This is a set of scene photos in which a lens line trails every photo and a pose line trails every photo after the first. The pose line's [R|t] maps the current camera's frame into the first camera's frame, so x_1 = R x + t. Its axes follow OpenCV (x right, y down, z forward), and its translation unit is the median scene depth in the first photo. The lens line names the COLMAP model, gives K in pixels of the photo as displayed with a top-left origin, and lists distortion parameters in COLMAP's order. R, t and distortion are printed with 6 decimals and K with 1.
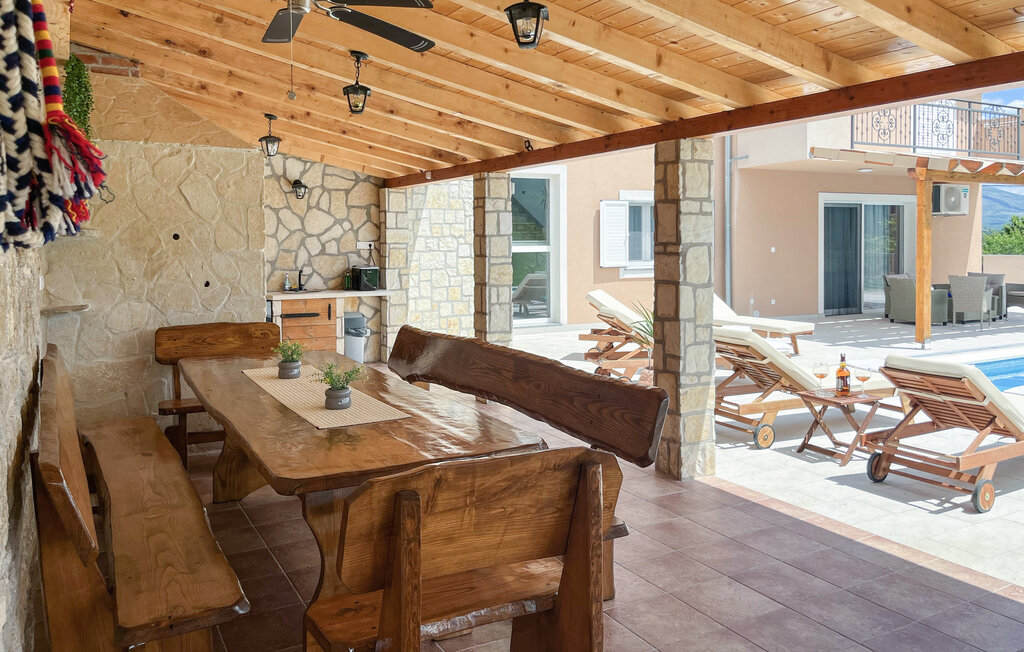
lens RADIAL K [[791.0, 0, 511.2], [0, 791.0, 250.8], [0, 0, 1]] dist [0.010708, -0.009814]
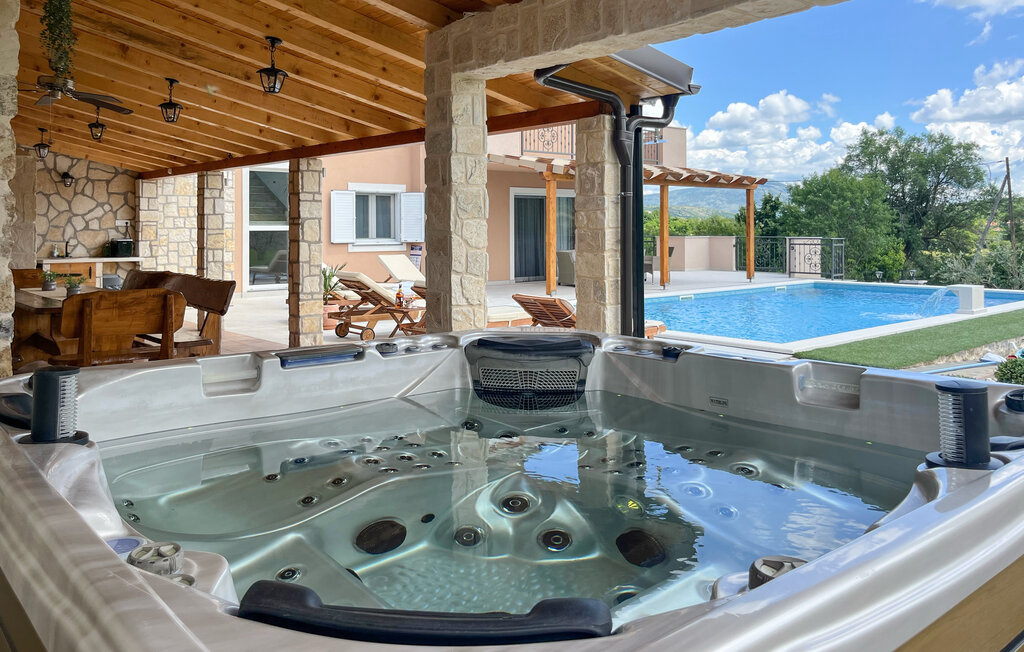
lens RADIAL K [[805.3, 0, 513.2], [0, 805.3, 213.9], [0, 0, 1]] dist [0.006585, -0.005973]
pose [[0.974196, 0.007598, 0.225575, 0.143337], [-0.000335, 0.999481, -0.032221, 0.020564], [-0.225703, 0.031314, 0.973693, -0.440823]]
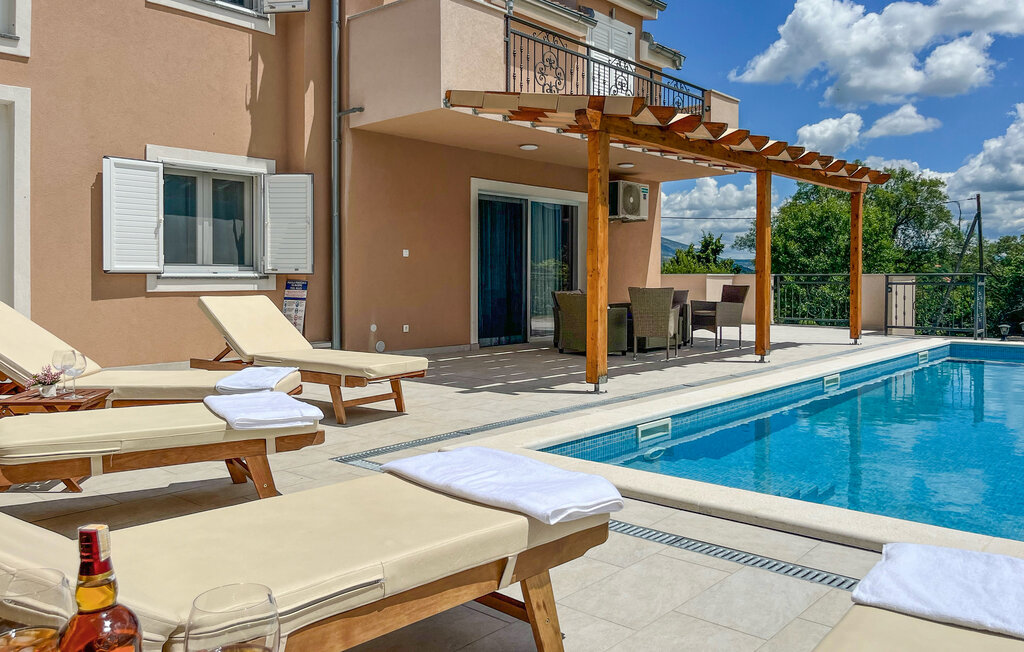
lens RADIAL K [[789.4, 0, 512.1], [0, 789.4, 283.6], [0, 0, 1]] dist [0.008047, -0.000648]
pose [[0.933767, 0.005055, 0.357845, 0.251297], [-0.002058, 0.999960, -0.008755, 0.045766], [-0.357875, 0.007439, 0.933740, 0.473654]]
